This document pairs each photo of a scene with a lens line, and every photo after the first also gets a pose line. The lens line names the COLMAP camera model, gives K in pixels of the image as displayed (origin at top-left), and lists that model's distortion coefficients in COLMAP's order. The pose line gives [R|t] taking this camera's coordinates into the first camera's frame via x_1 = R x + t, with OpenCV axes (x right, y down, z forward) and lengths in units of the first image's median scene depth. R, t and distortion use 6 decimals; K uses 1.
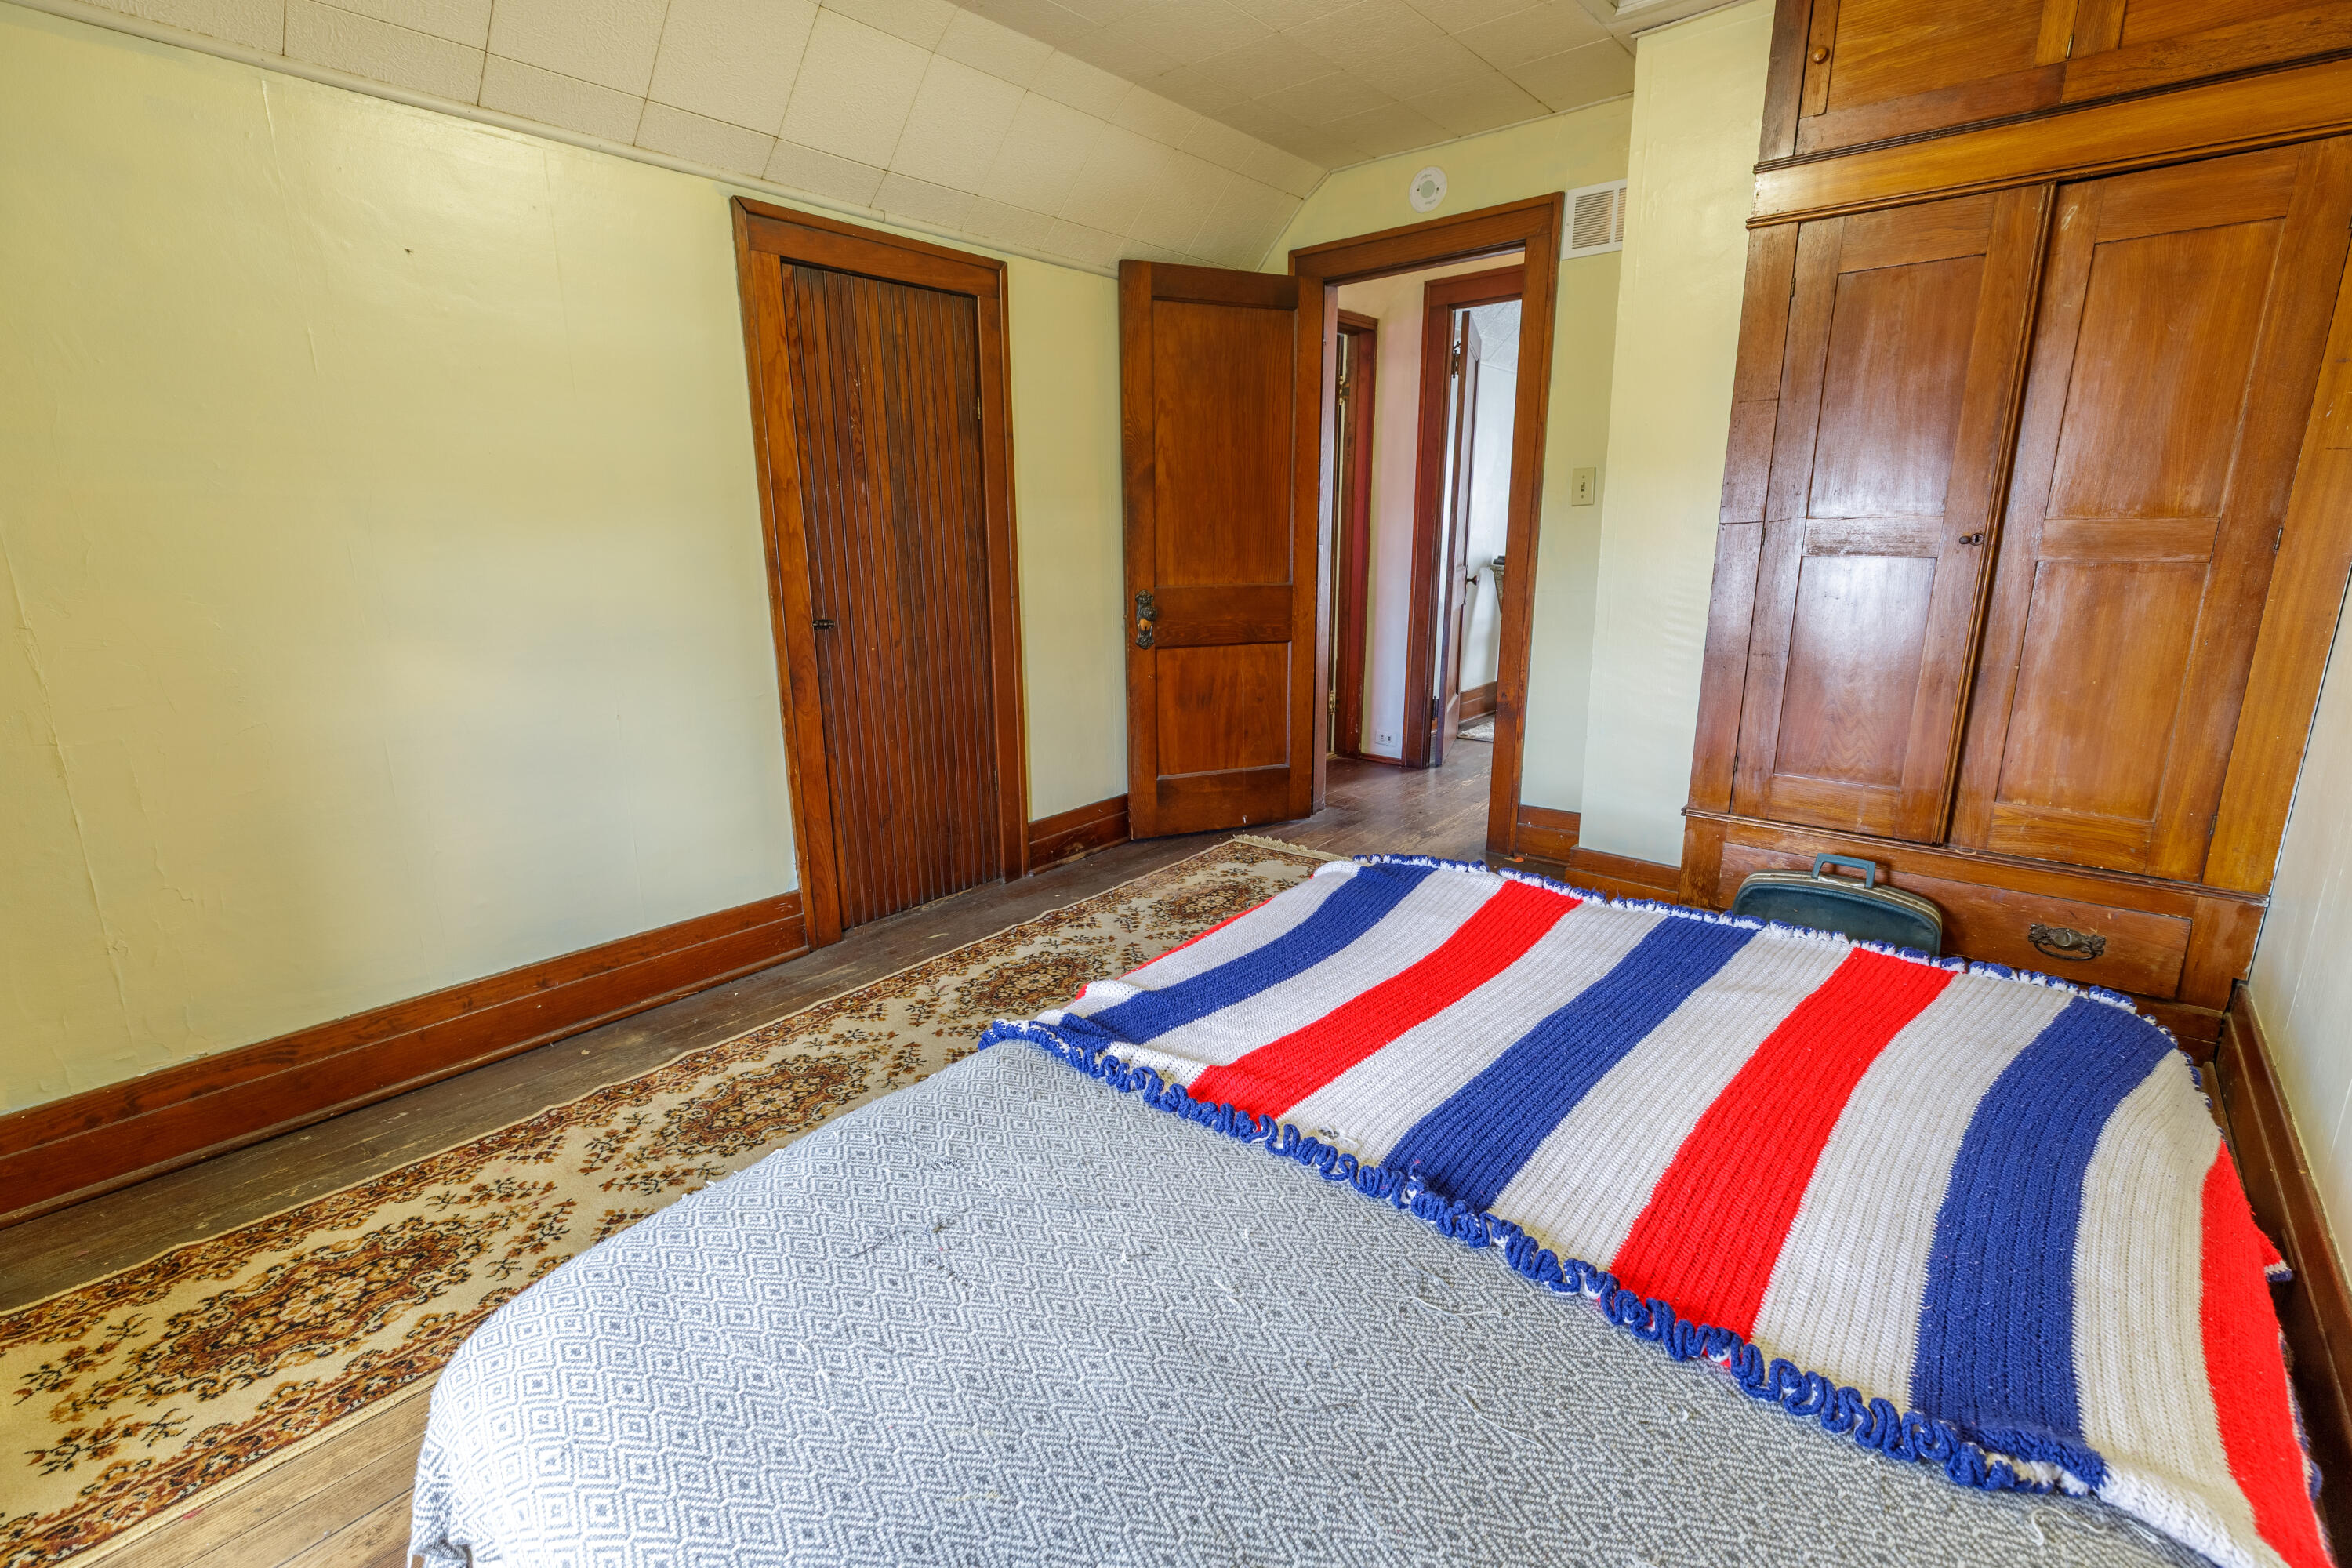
lens RADIAL K [[1045.1, 0, 1174.4], [0, 1045.1, 776.7], [0, 0, 1]] dist [0.009584, -0.000719]
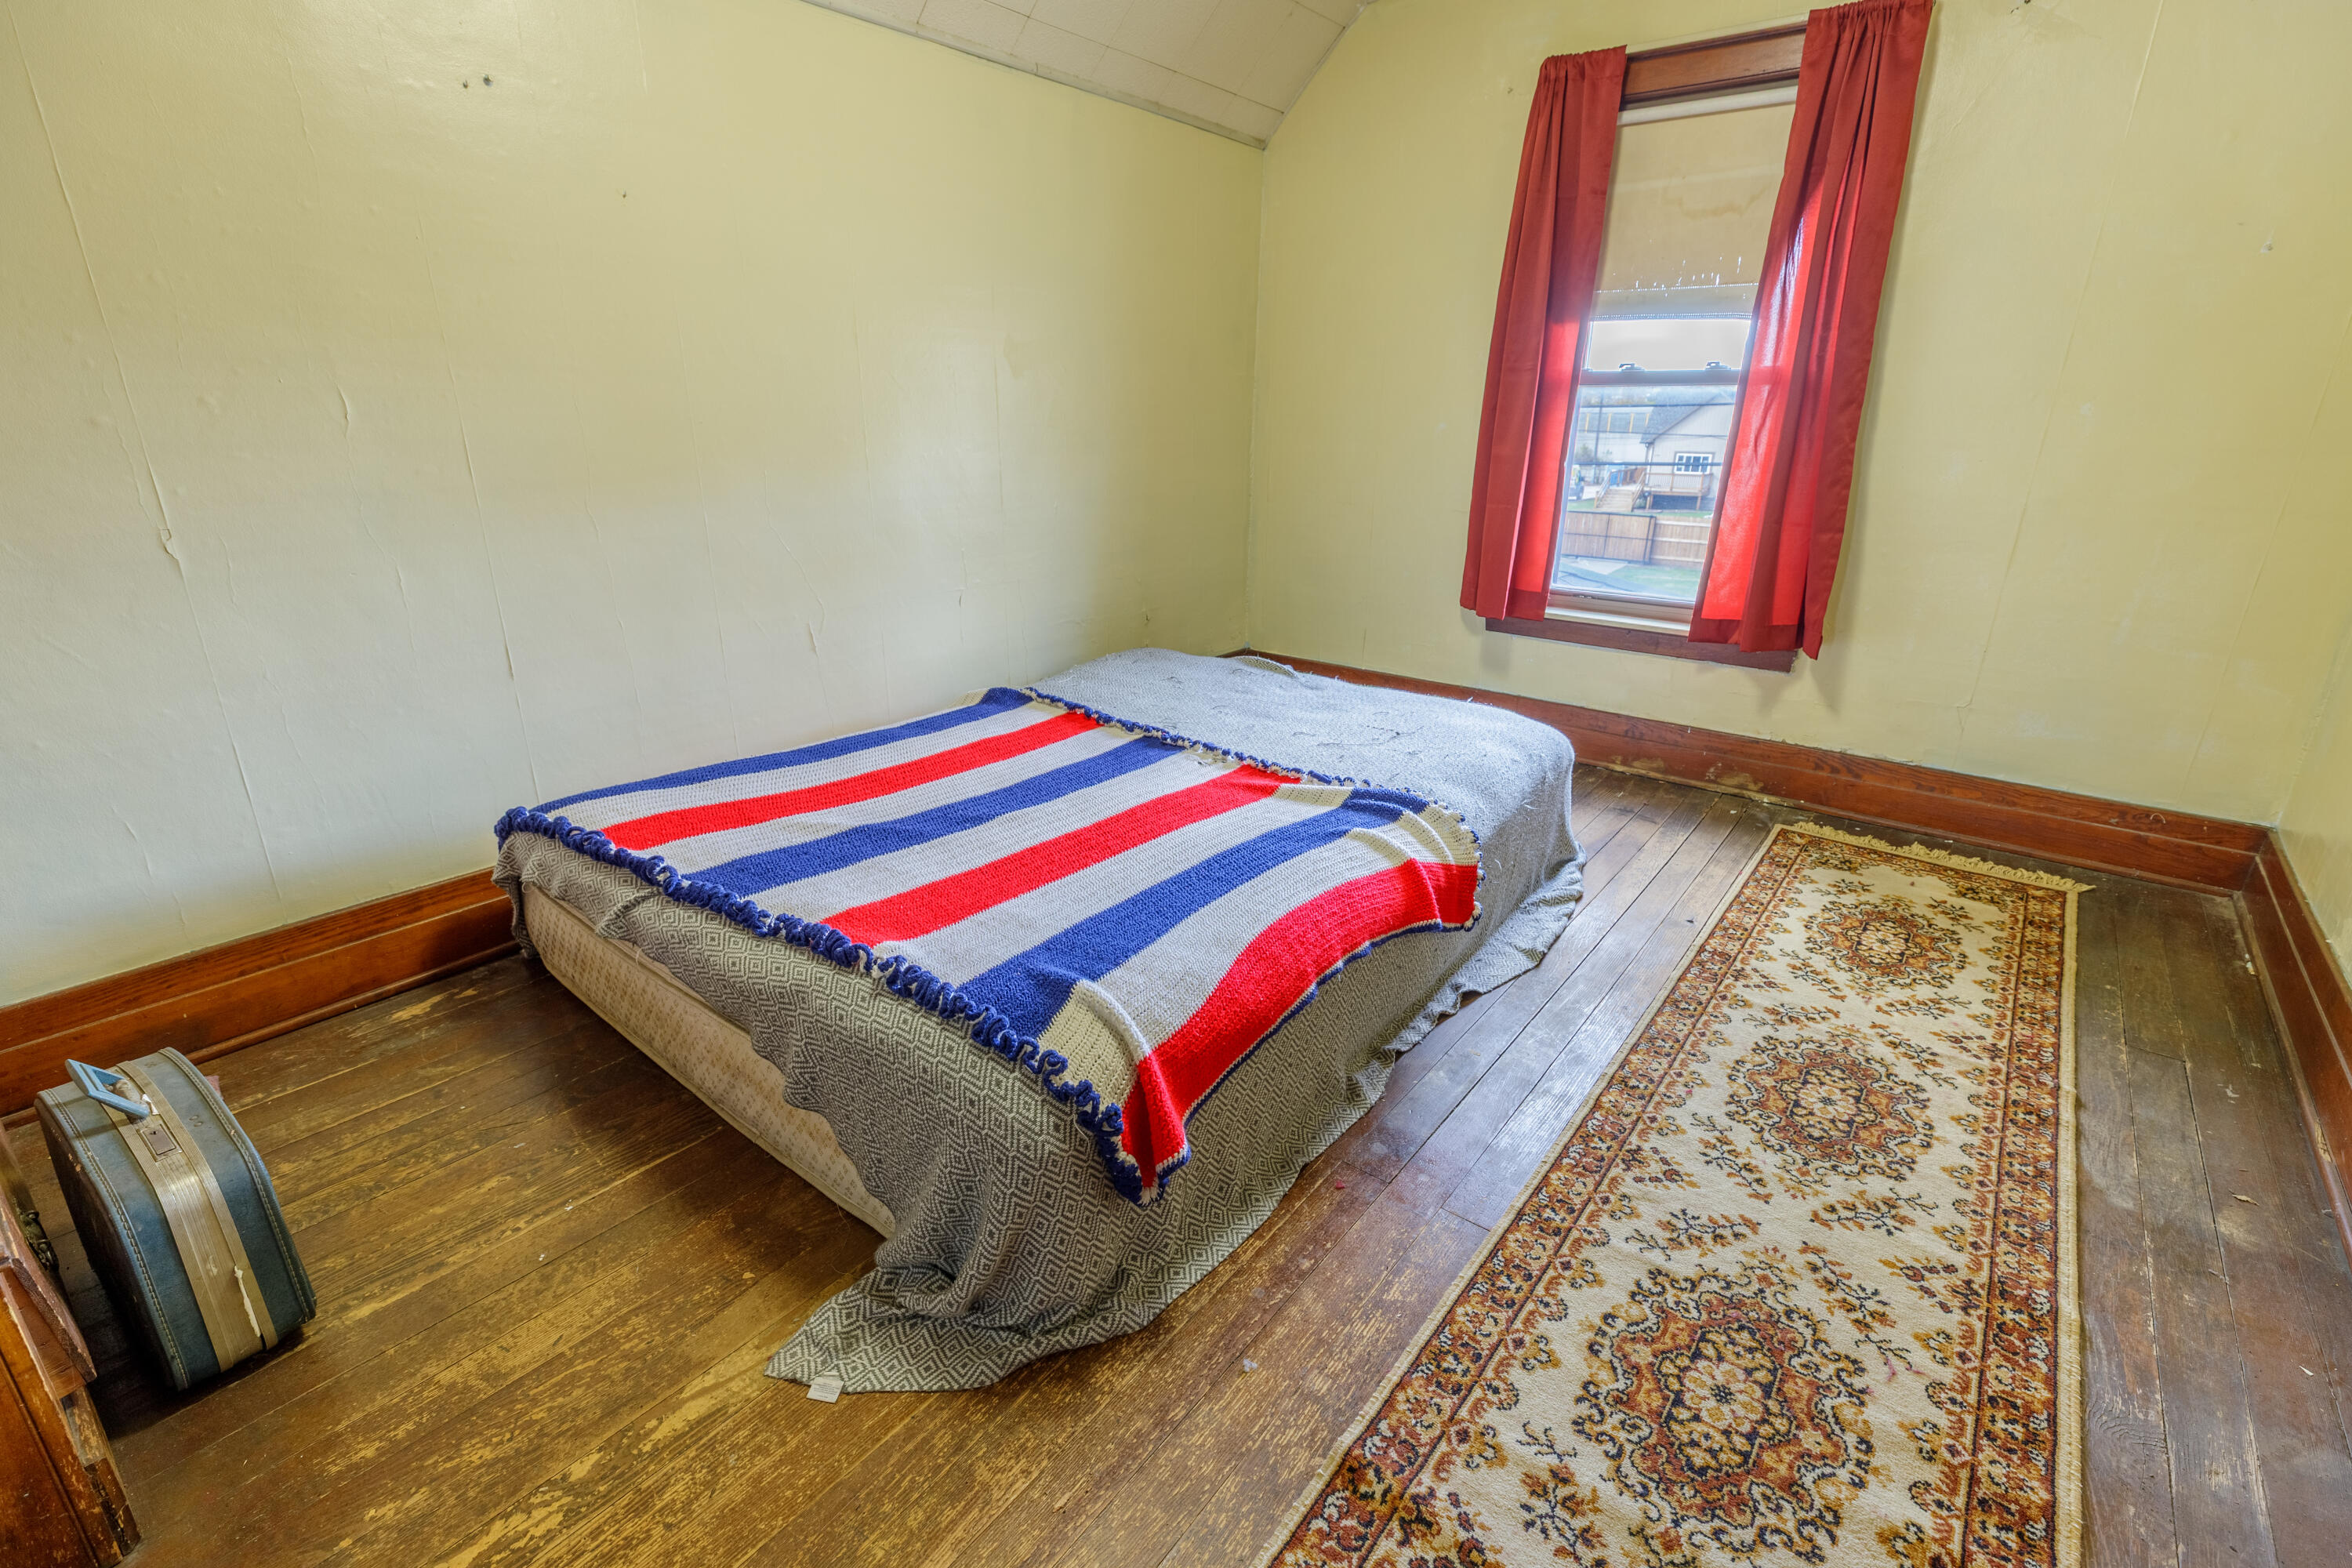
lens RADIAL K [[1045.1, 0, 1174.4], [0, 1045.1, 776.7], [0, 0, 1]] dist [0.009584, -0.000719]
pose [[-0.999815, 0.009468, -0.016732, 0.177306], [-0.001230, 0.837035, 0.547147, -0.447524], [0.019185, 0.547067, -0.836869, 1.894815]]
